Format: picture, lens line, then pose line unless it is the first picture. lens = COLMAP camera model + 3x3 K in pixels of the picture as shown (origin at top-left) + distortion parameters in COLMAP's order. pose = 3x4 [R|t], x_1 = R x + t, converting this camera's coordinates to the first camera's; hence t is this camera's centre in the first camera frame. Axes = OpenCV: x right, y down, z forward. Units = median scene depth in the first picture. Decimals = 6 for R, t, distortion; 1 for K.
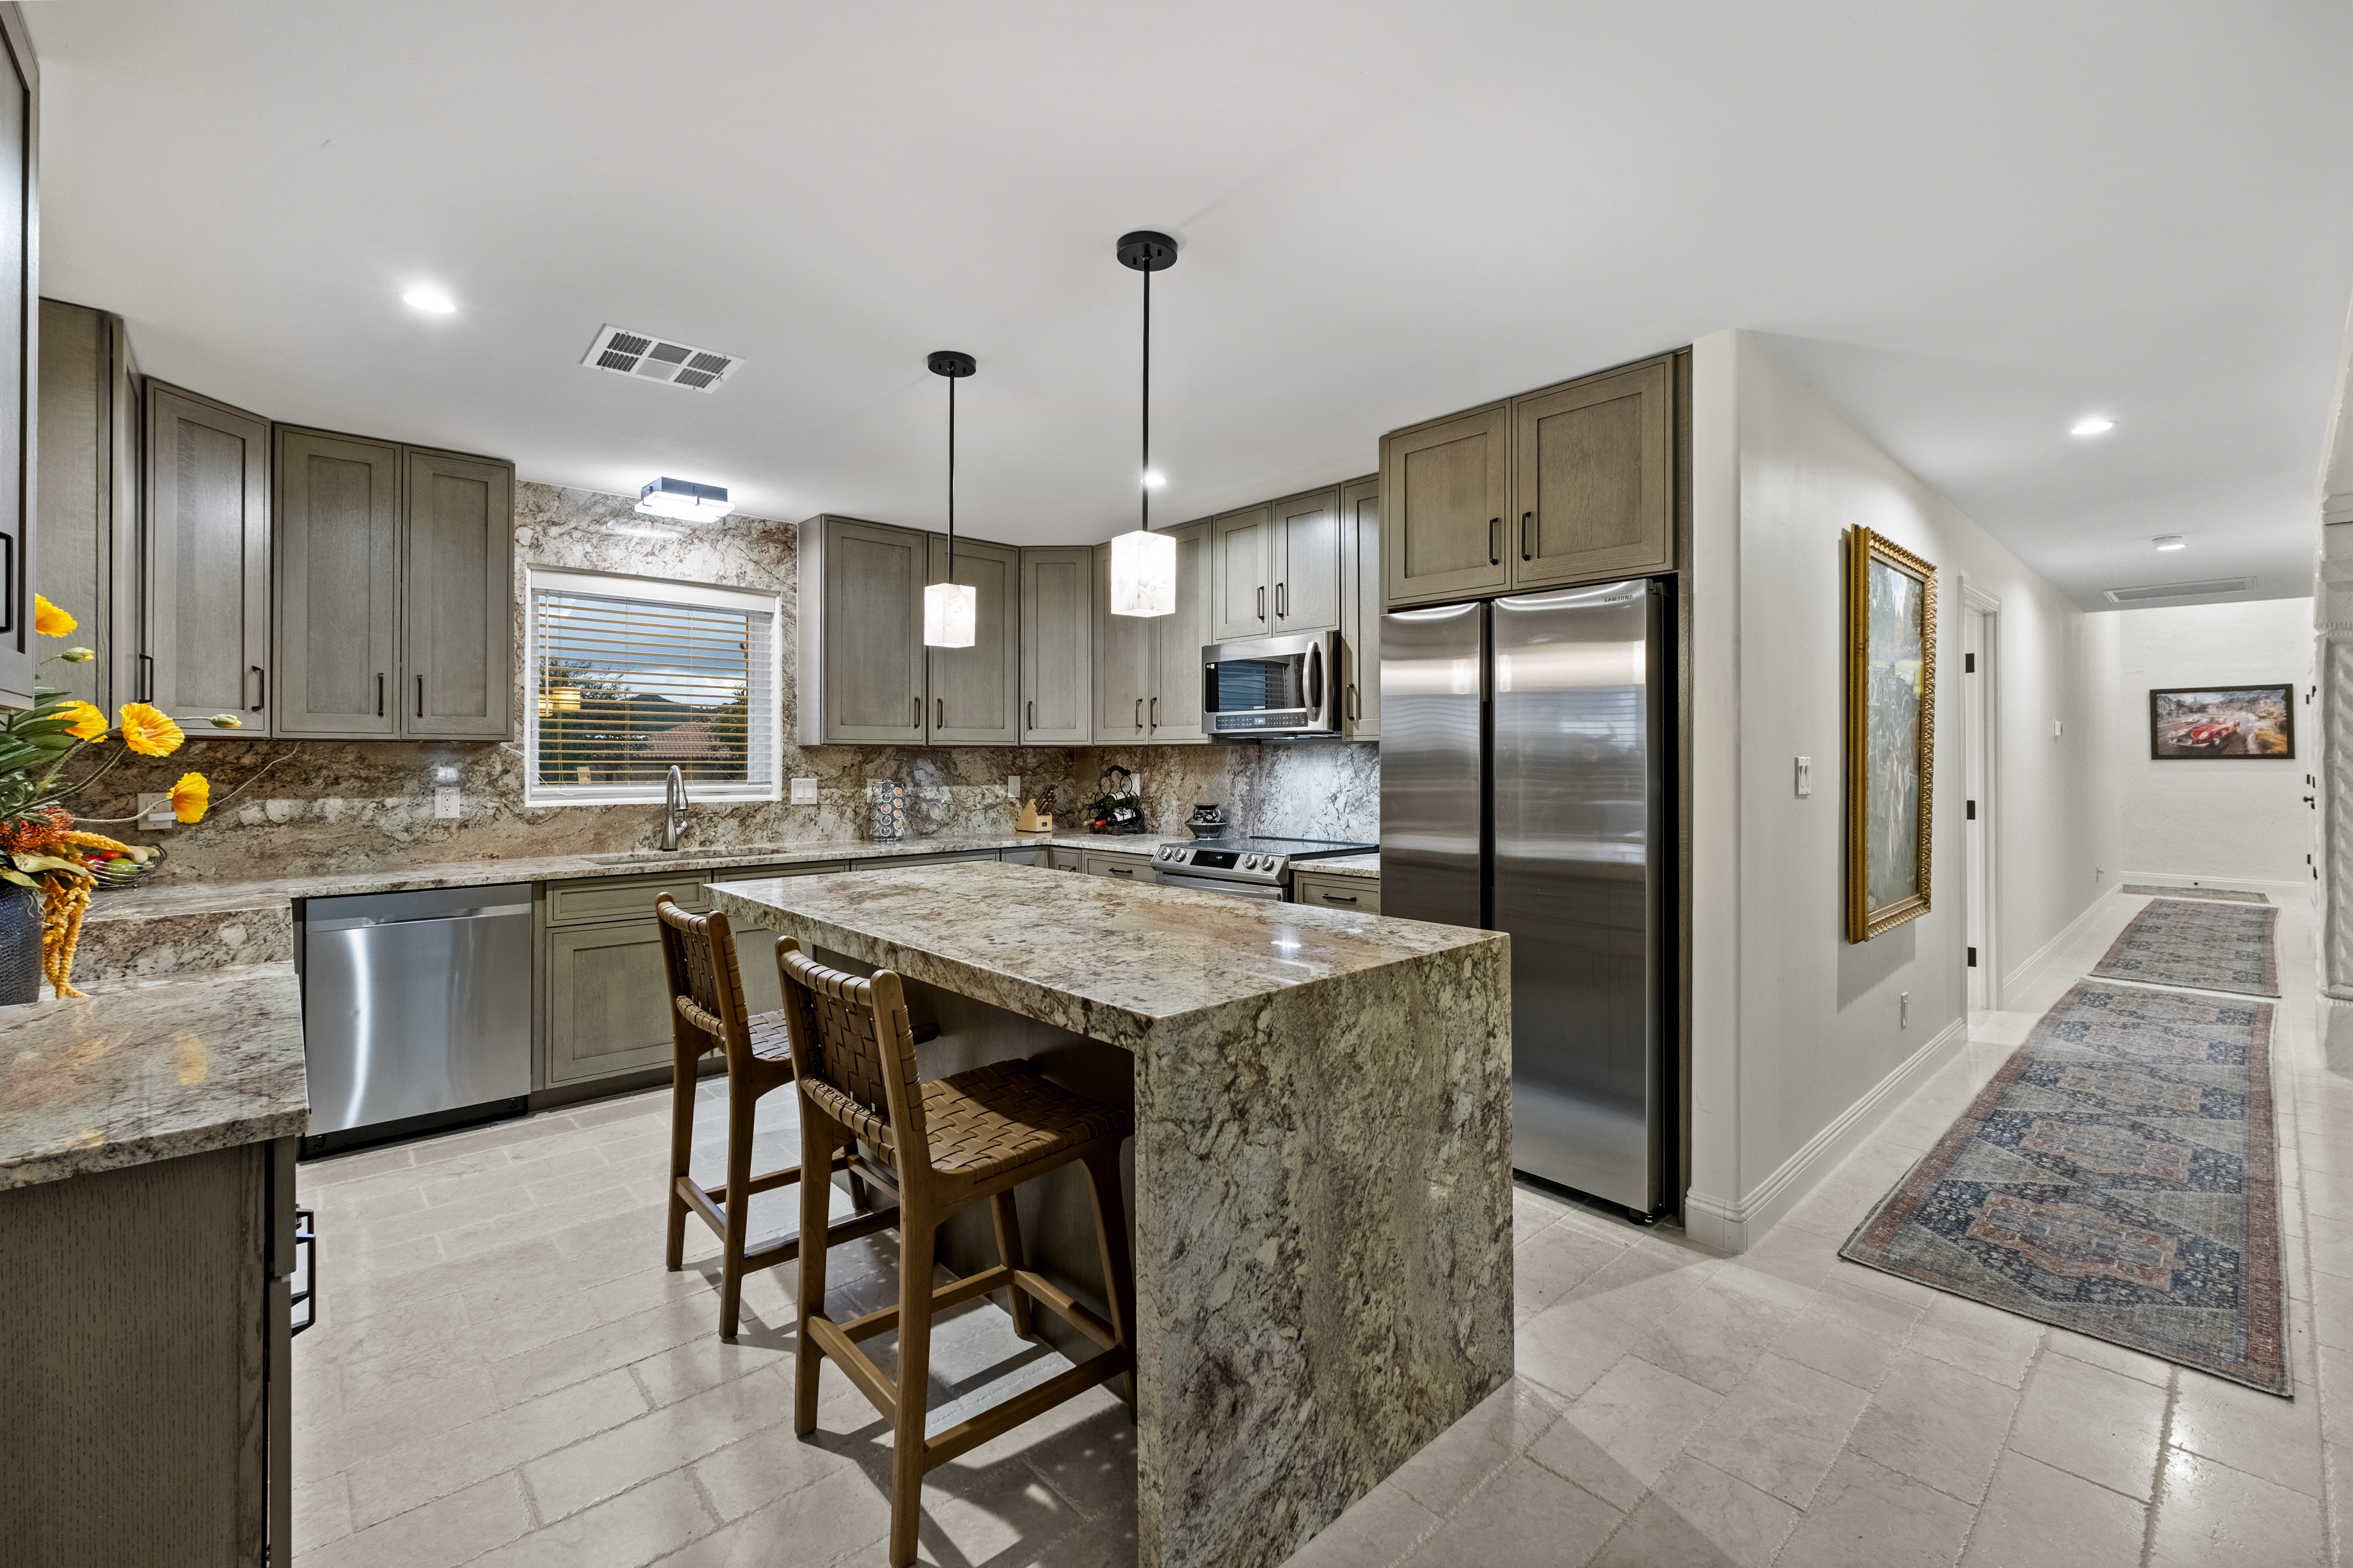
lens RADIAL K [[1004.0, 0, 1184.3], [0, 1004.0, 757.7], [0, 0, 1]] dist [0.000850, 0.000110]
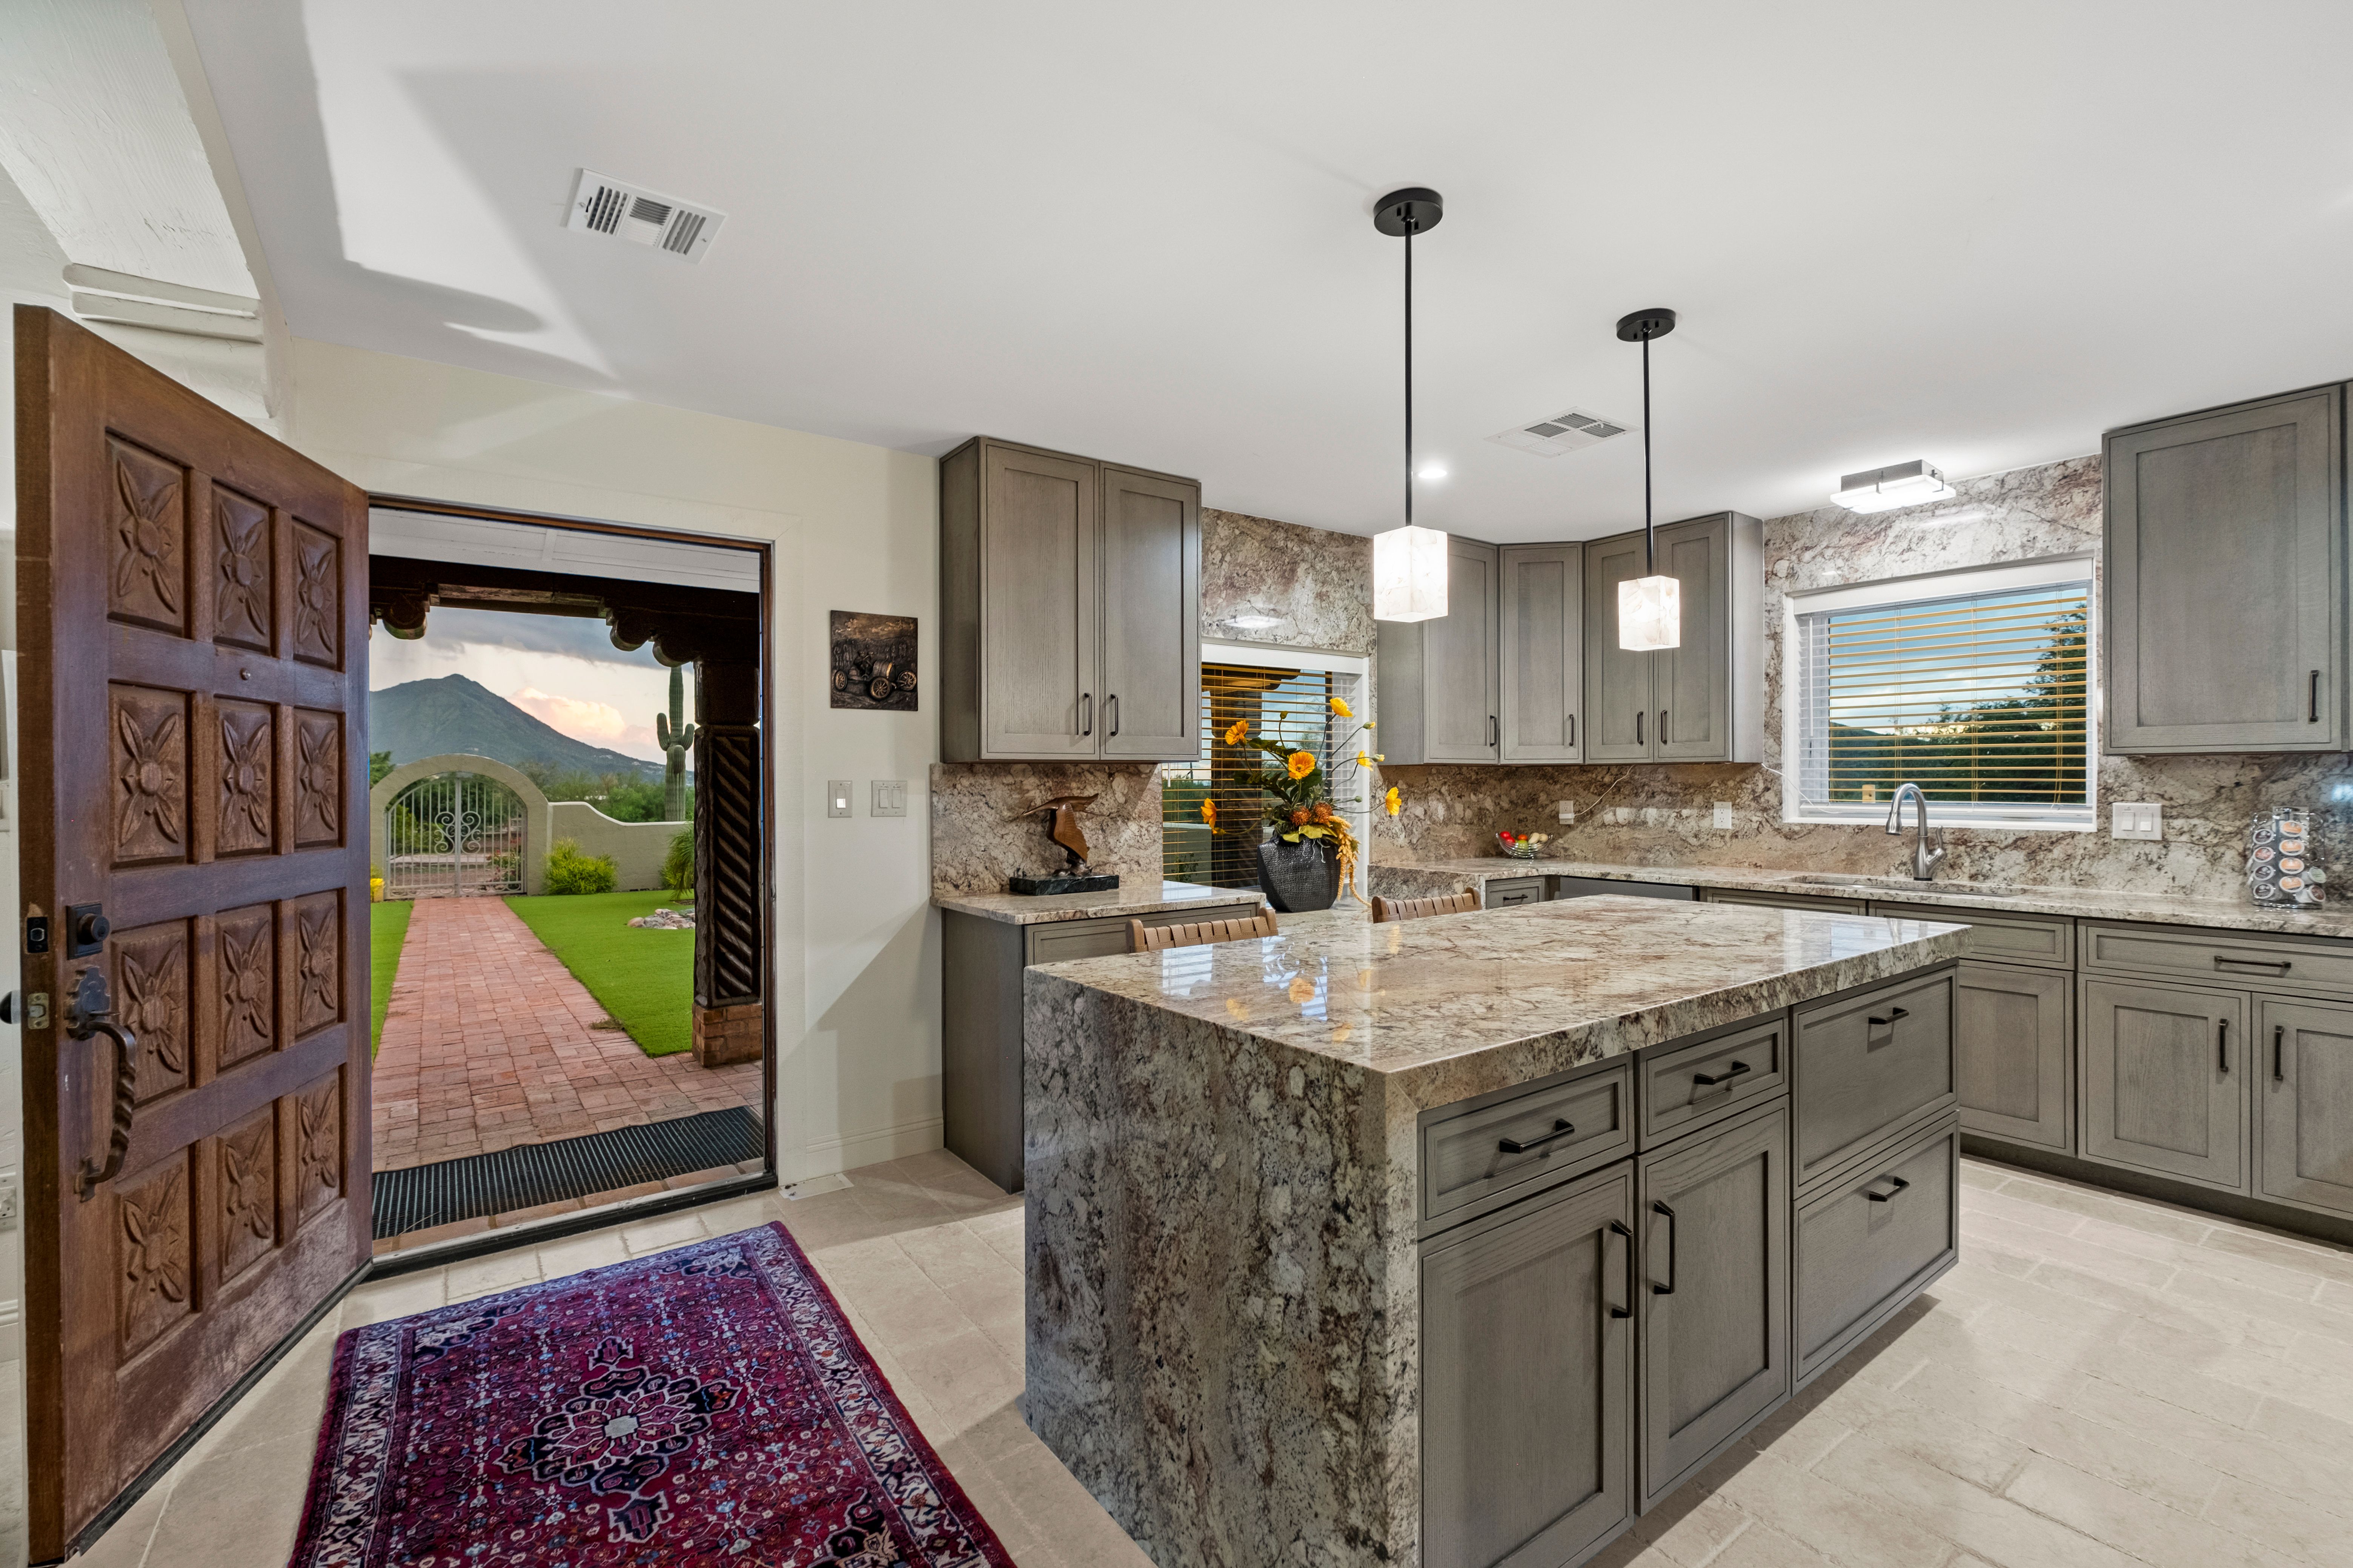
lens RADIAL K [[1010.1, 0, 1189.8], [0, 1010.1, 781.8], [0, 0, 1]] dist [-0.000192, -0.000133]
pose [[-0.104652, 0.001600, -0.994508, 0.512988], [0.006538, 0.999978, 0.000921, 0.000591], [0.994487, -0.006406, -0.104660, 0.522751]]
